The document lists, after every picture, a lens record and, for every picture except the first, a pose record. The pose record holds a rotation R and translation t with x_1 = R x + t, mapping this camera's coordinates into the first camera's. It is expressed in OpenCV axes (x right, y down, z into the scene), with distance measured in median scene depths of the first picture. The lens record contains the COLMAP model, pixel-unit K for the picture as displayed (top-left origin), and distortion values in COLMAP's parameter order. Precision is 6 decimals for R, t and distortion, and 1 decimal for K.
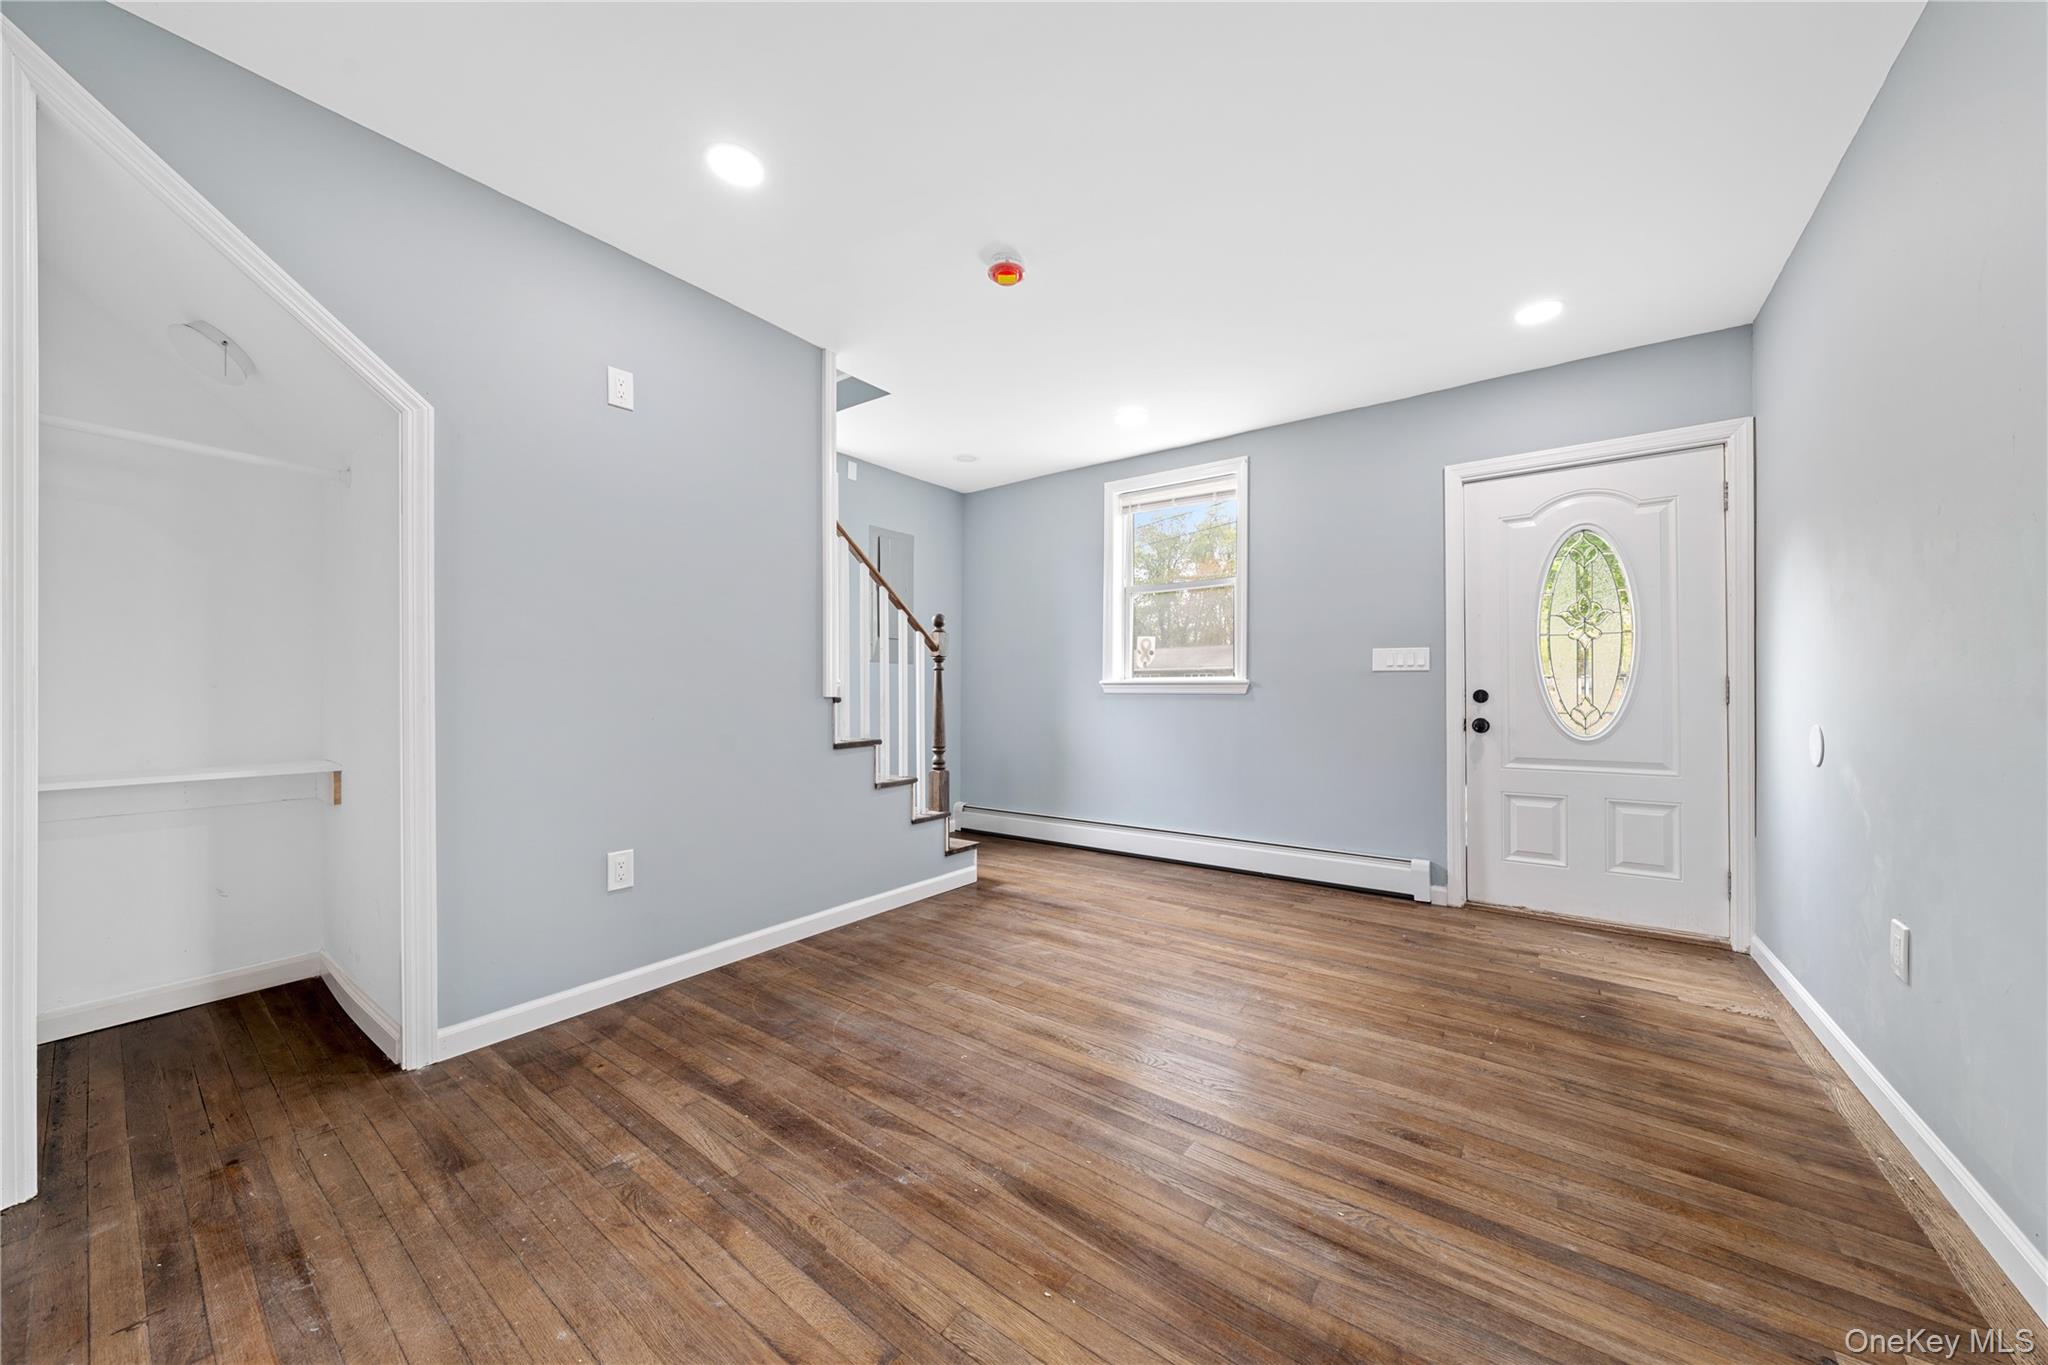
lens RADIAL K [[708.5, 0, 1017.8], [0, 708.5, 682.8], [0, 0, 1]] dist [0.000403, 0.000013]
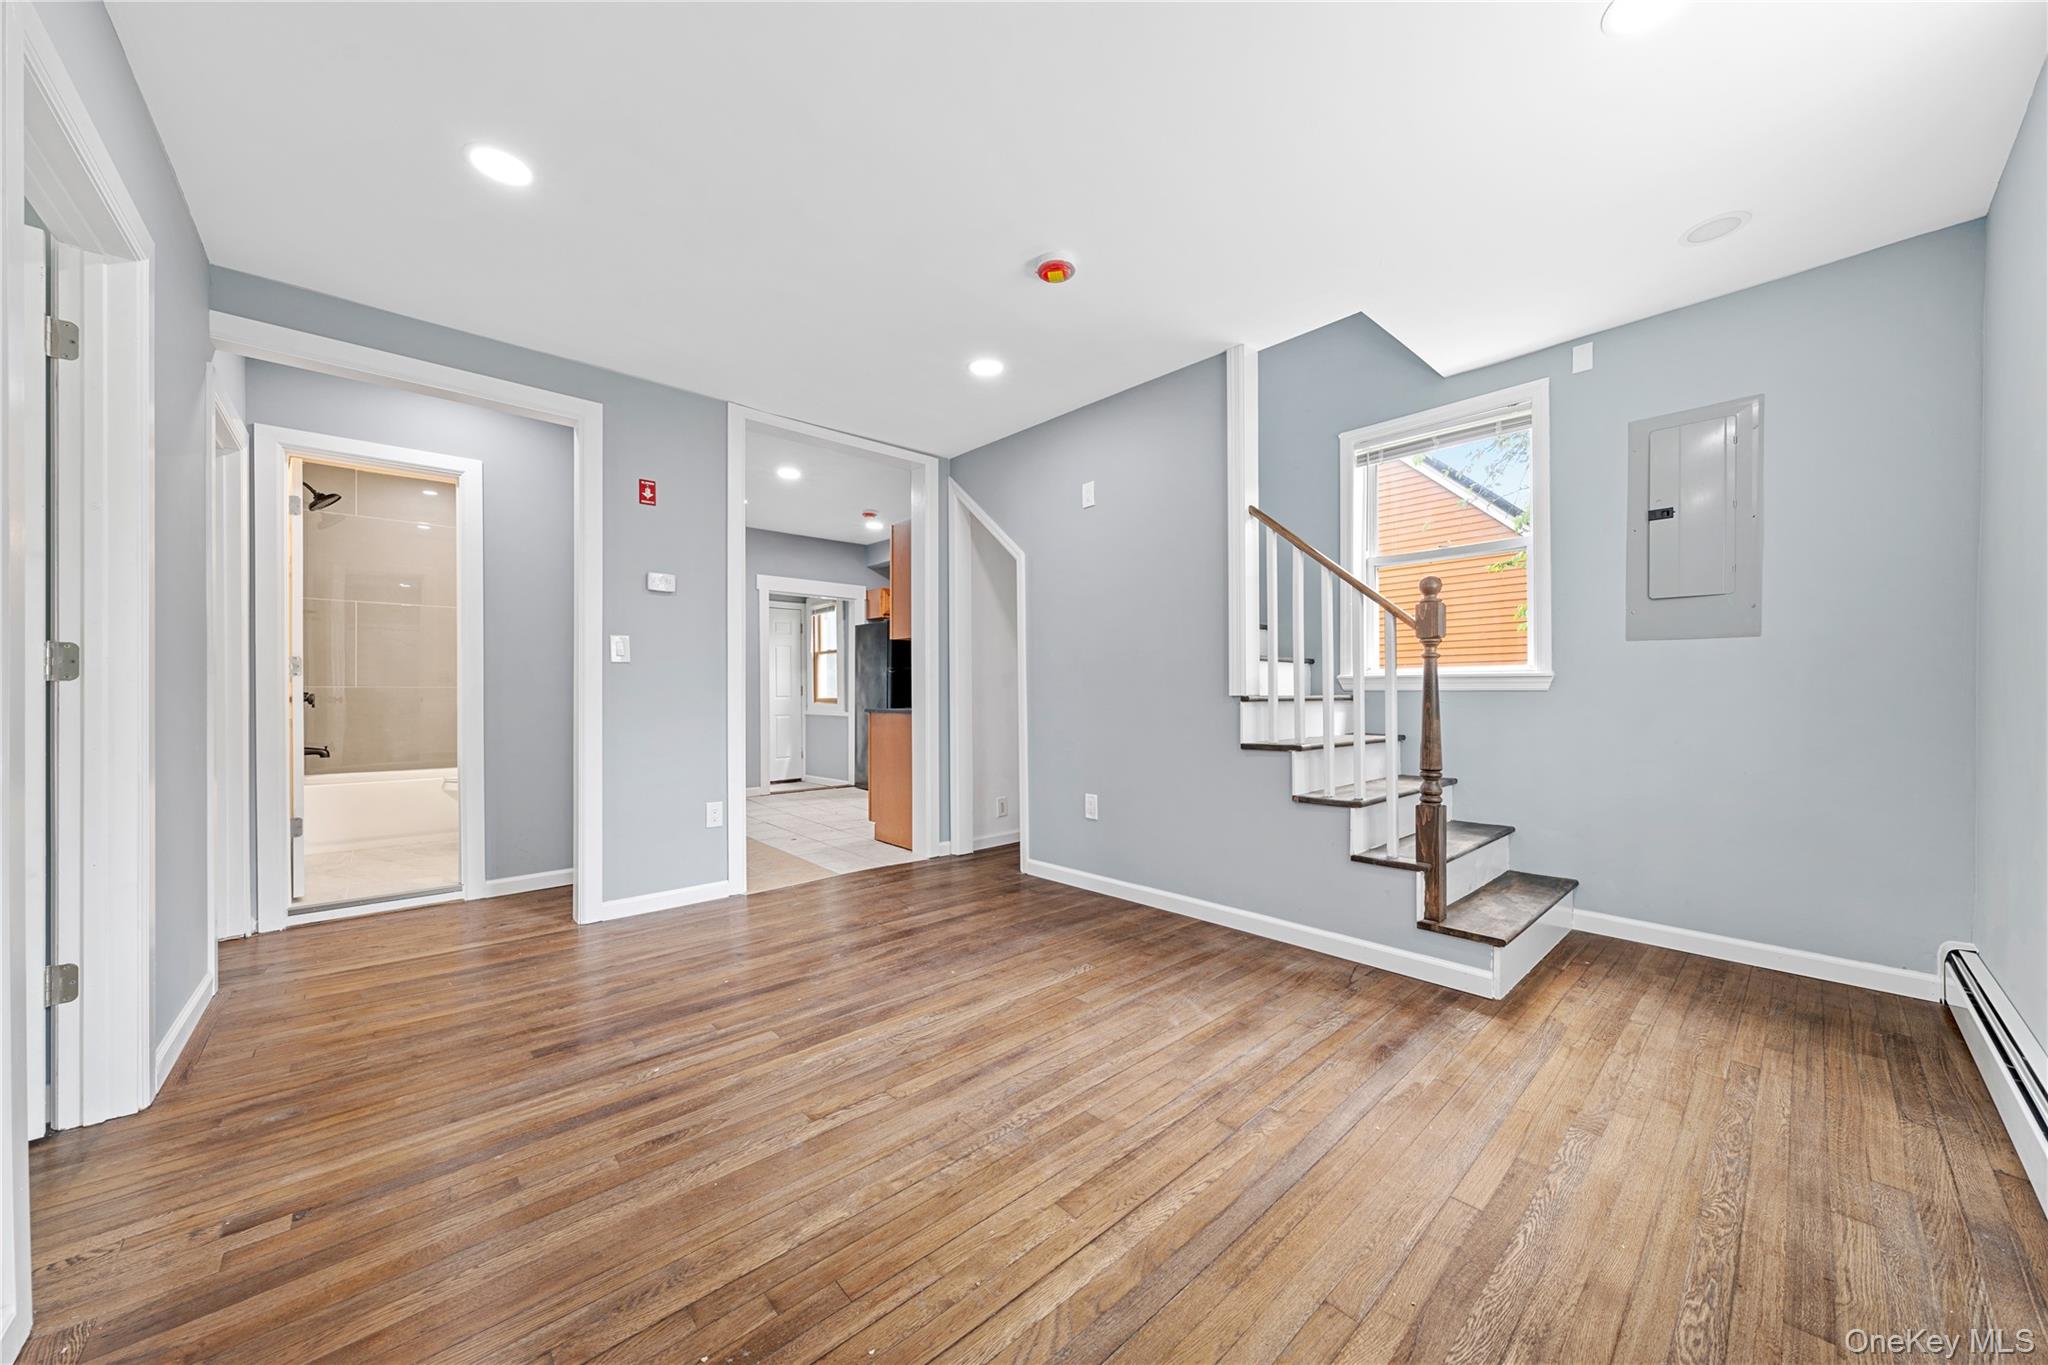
lens RADIAL K [[708.7, 0, 1028.5], [0, 708.7, 692.8], [0, 0, 1]] dist [0.000115, 0.000040]
pose [[-0.182424, 0.000185, -0.983220, 1.011115], [0.016531, 0.999859, -0.002879, 0.019059], [0.983081, -0.016778, -0.182402, 1.189246]]
